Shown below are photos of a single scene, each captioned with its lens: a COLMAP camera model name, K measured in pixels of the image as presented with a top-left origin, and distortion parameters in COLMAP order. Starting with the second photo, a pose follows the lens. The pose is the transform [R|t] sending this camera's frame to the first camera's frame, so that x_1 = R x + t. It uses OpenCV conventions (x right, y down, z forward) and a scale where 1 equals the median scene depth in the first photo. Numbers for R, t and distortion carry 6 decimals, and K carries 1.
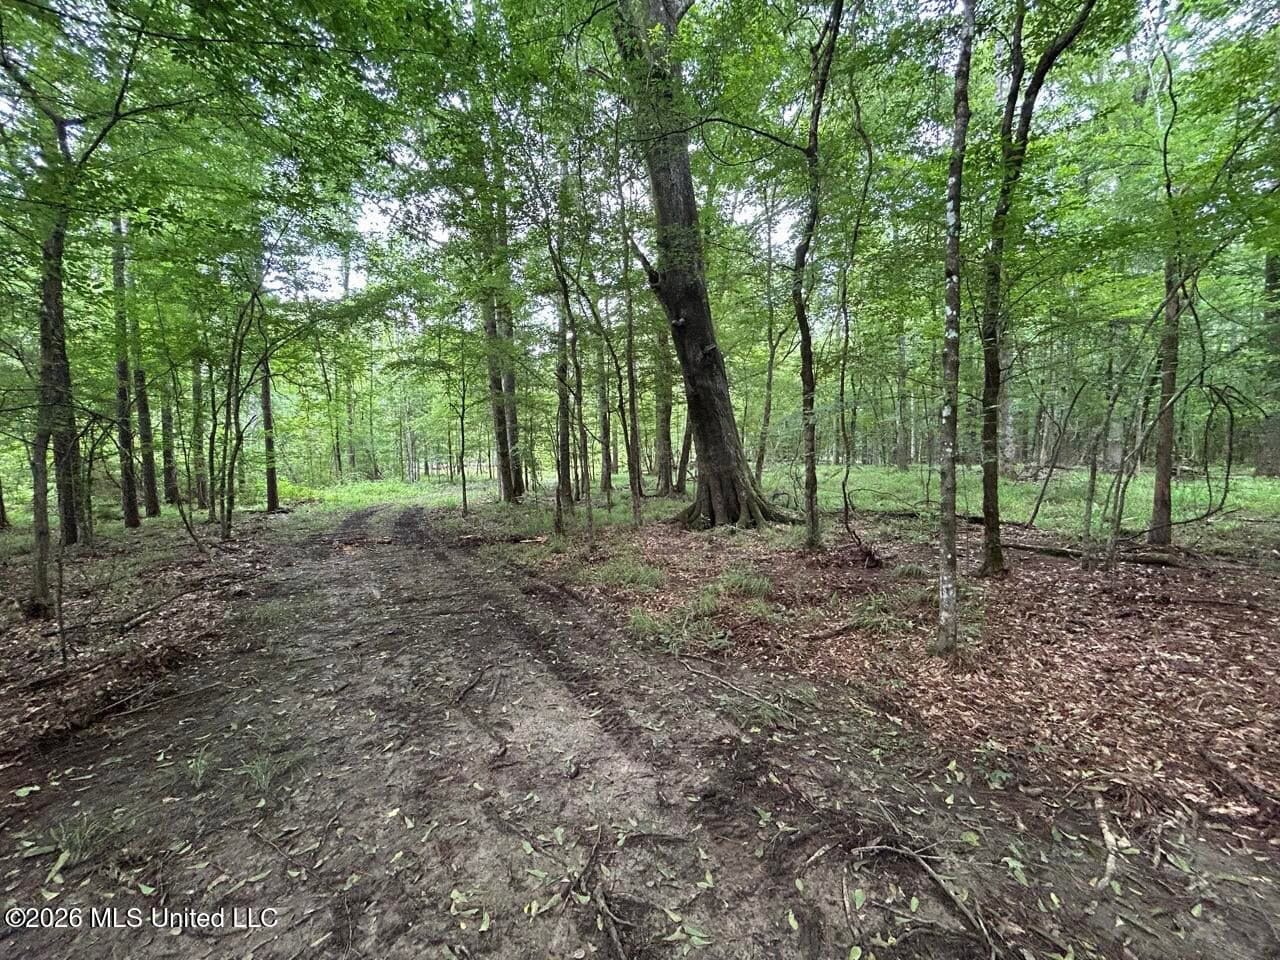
lens RADIAL K [[519.5, 0, 642.3], [0, 519.5, 475.3], [0, 0, 1]] dist [0.003994, 0.000216]
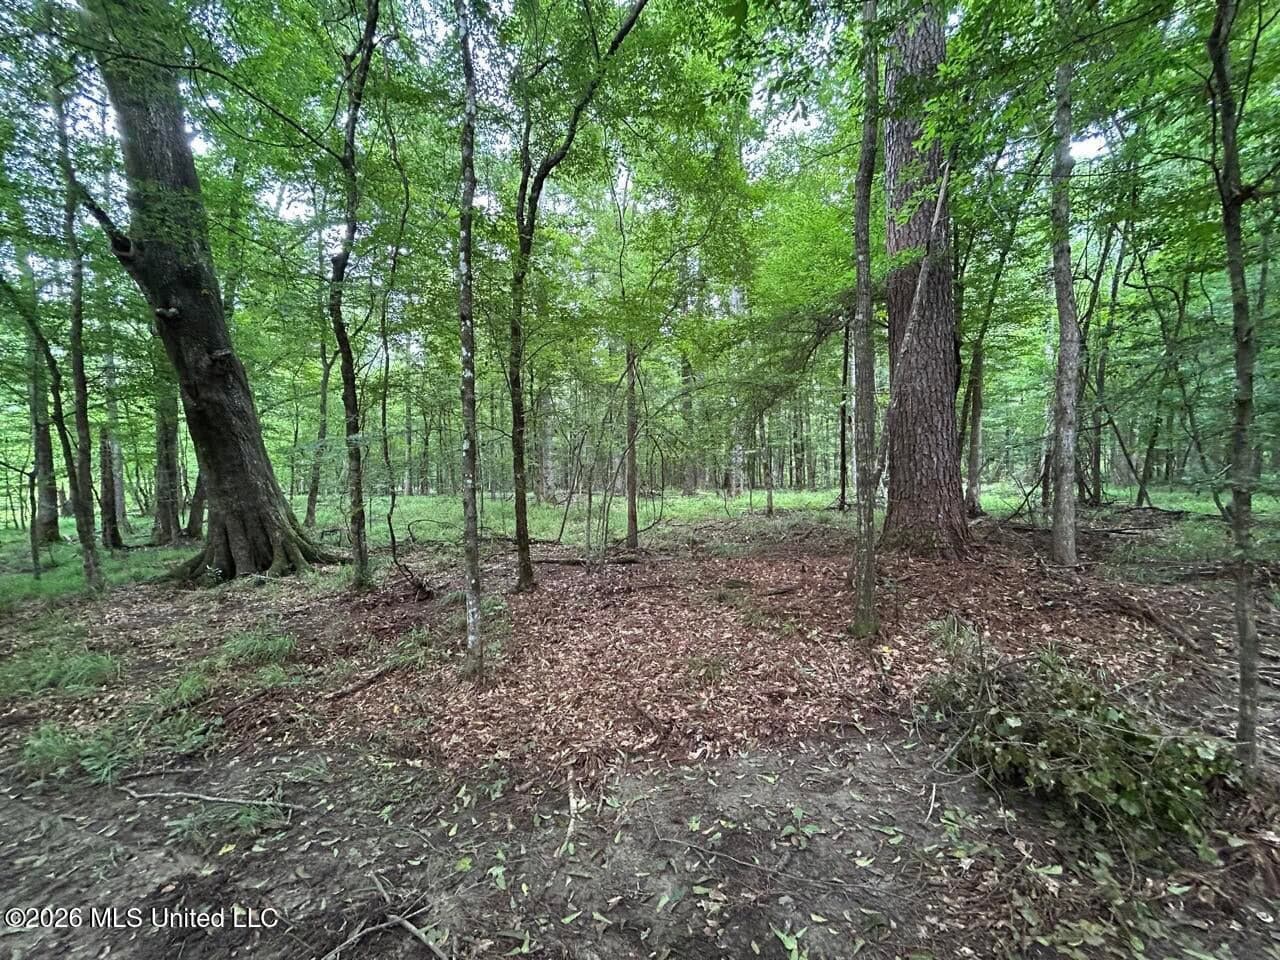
lens RADIAL K [[519.5, 0, 639.8], [0, 519.5, 473.3], [0, 0, 1]] dist [0.003994, 0.000216]
pose [[0.713769, 0.002747, 0.700376, 0.081853], [0.040269, 0.998177, -0.044954, -0.002275], [-0.699223, 0.060290, 0.712357, -0.002783]]
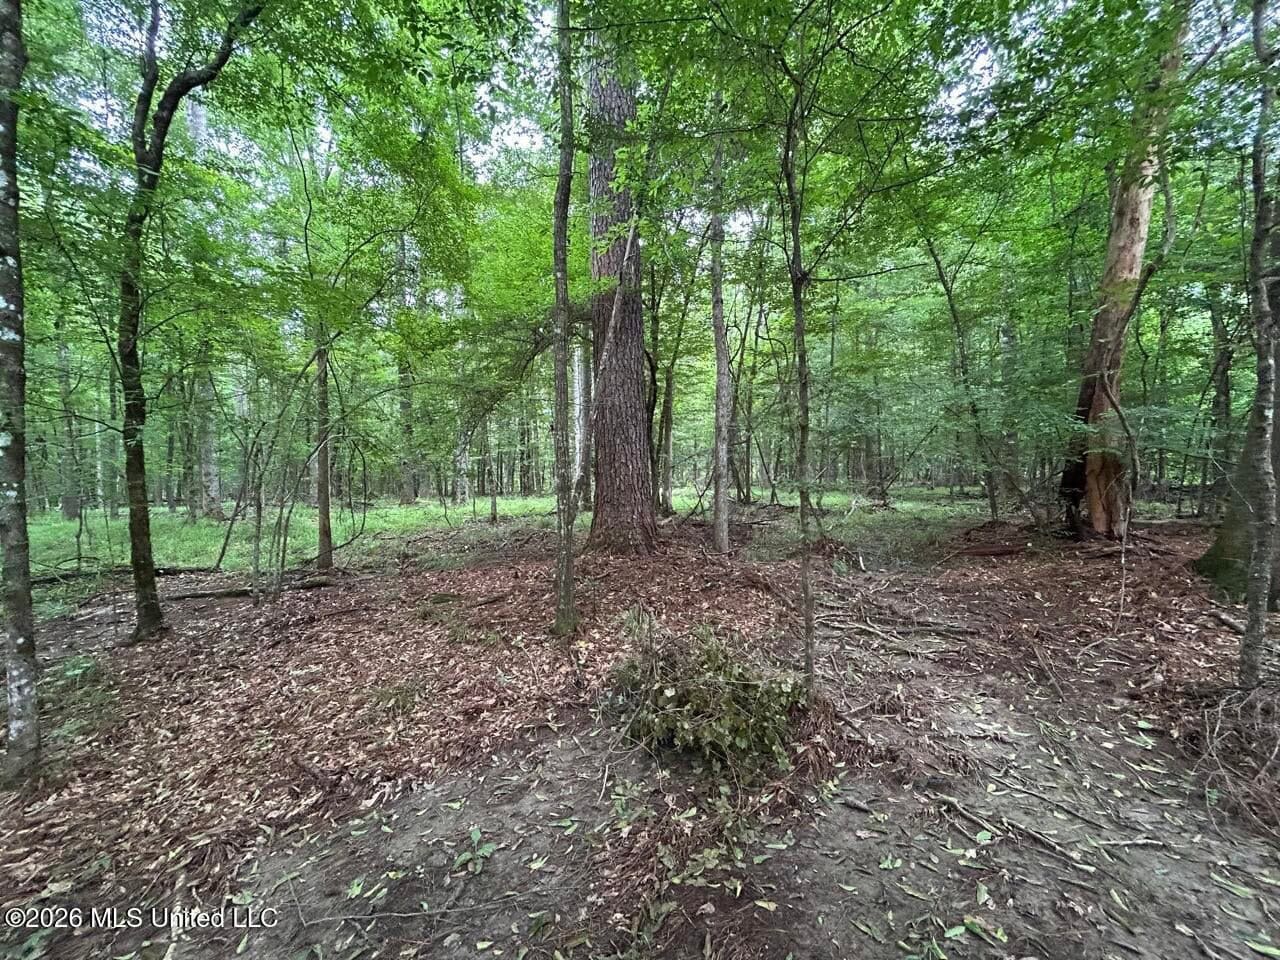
lens RADIAL K [[519.5, 0, 640.0], [0, 519.5, 473.4], [0, 0, 1]] dist [0.003994, 0.000216]
pose [[0.282725, 0.012535, 0.959119, 0.122625], [0.061279, 0.997636, -0.031101, -0.000136], [-0.957241, 0.067567, 0.281289, -0.034828]]
